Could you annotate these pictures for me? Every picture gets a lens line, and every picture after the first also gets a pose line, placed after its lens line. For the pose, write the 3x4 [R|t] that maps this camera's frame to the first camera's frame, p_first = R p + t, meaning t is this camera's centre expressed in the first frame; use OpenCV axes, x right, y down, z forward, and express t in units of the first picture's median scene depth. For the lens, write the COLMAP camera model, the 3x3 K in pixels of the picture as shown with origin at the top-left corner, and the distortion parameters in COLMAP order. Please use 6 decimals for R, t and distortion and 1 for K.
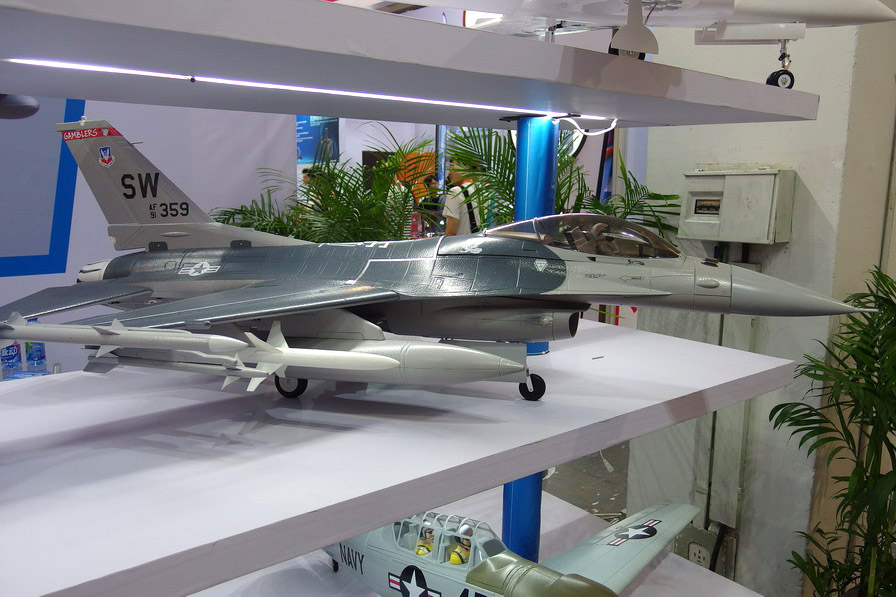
lens RADIAL K [[723.2, 0, 450.3], [0, 723.2, 296.6], [0, 0, 1]] dist [0.004980, -0.002293]
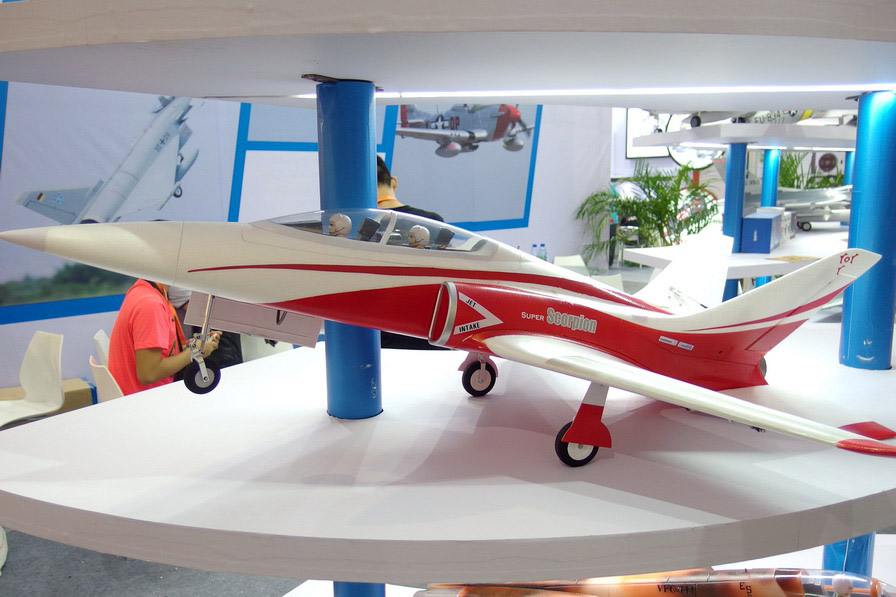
lens RADIAL K [[723.2, 0, 448.9], [0, 723.2, 297.8], [0, 0, 1]] dist [0.004980, -0.002293]
pose [[0.999464, -0.031502, -0.008943, -1.768125], [0.031481, 0.999501, -0.002491, 0.378691], [0.009017, 0.002208, 0.999957, -2.369701]]
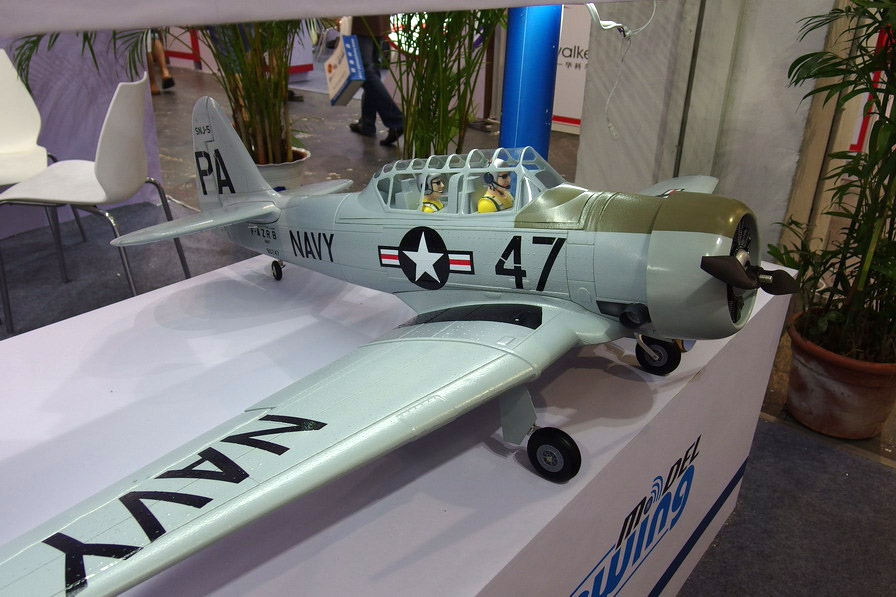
lens RADIAL K [[723.2, 0, 449.0], [0, 723.2, 295.0], [0, 0, 1]] dist [0.004980, -0.002293]
pose [[0.979176, -0.074109, 0.189003, -0.156056], [0.020233, 0.961979, 0.272374, 0.234993], [-0.202003, -0.262878, 0.943446, 0.299954]]
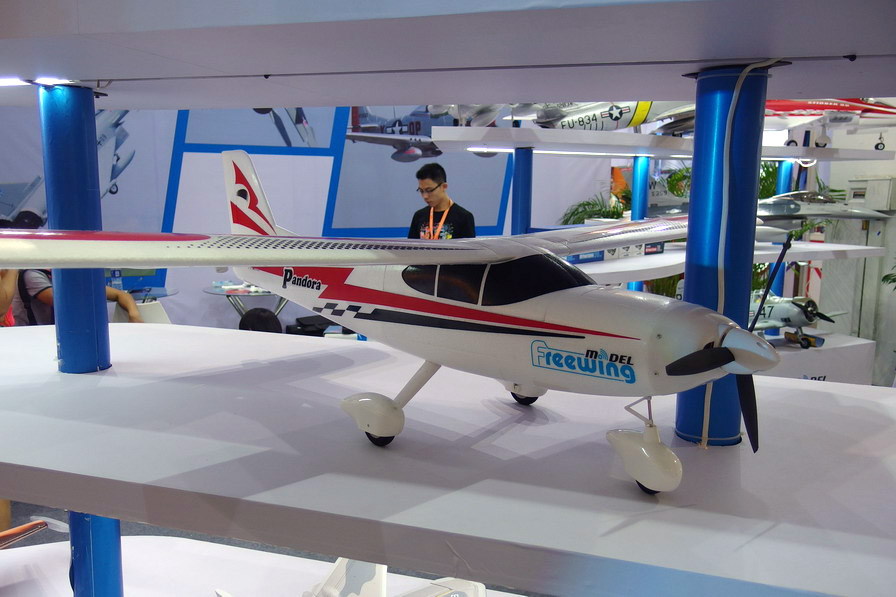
lens RADIAL K [[723.2, 0, 445.7], [0, 723.2, 298.6], [0, 0, 1]] dist [0.004980, -0.002293]
pose [[0.973253, 0.024836, -0.228390, -0.555796], [-0.028124, 0.999542, -0.011153, 0.391232], [0.228008, 0.017278, 0.973506, -2.216998]]
